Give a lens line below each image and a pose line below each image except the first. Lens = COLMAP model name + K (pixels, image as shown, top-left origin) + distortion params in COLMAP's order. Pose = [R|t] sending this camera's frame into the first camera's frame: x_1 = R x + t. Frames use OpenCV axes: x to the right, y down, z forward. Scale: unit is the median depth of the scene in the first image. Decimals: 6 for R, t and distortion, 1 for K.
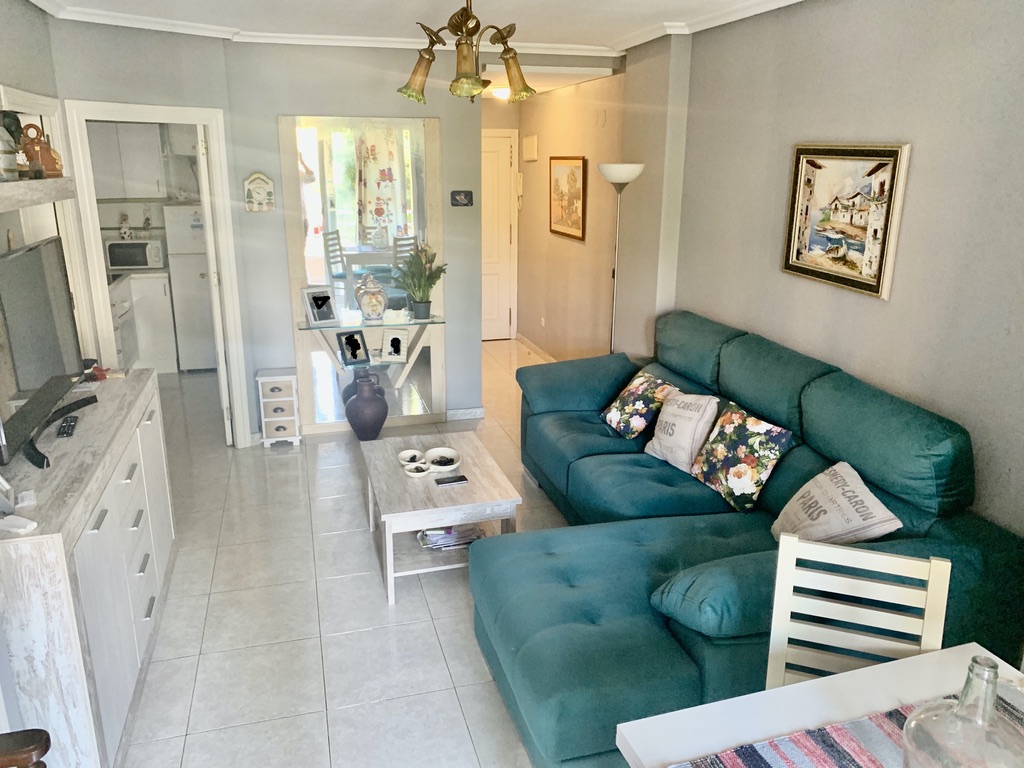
lens RADIAL K [[776.5, 0, 503.2], [0, 776.5, 381.7], [0, 0, 1]] dist [0.000626, -0.021482]
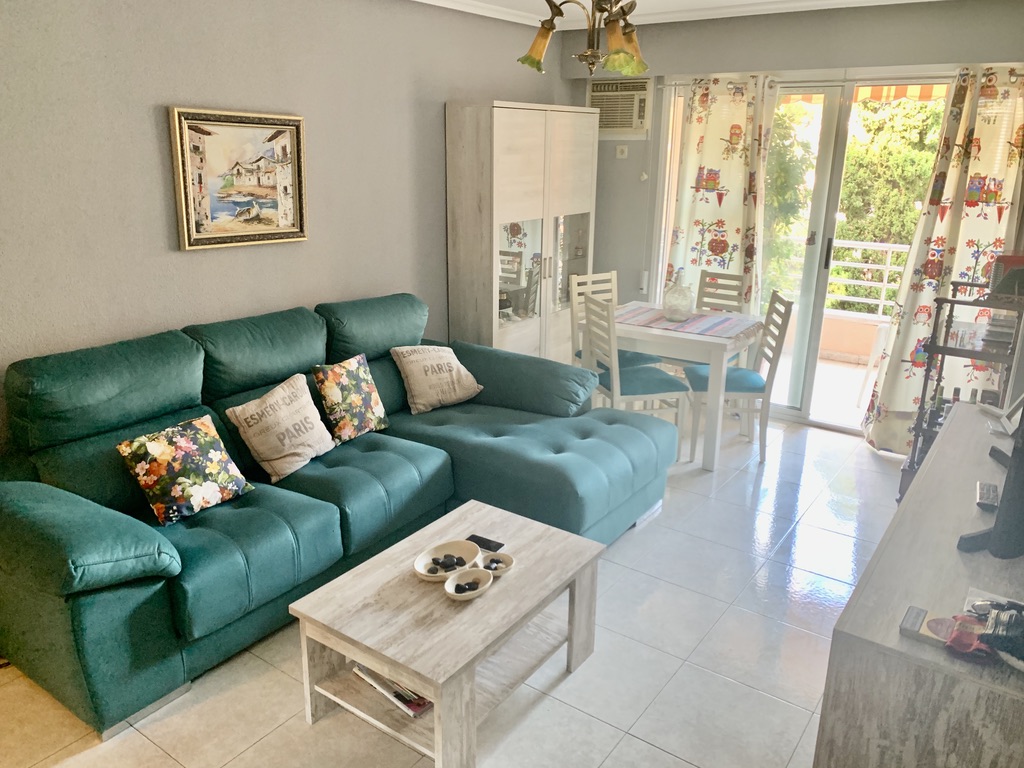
lens RADIAL K [[776.5, 0, 504.2], [0, 776.5, 384.4], [0, 0, 1]] dist [0.000626, -0.021482]
pose [[-0.622586, -0.247363, 0.742427, -0.648867], [0.196678, 0.868813, 0.454403, -0.380706], [-0.757433, 0.428924, -0.492259, 1.363233]]
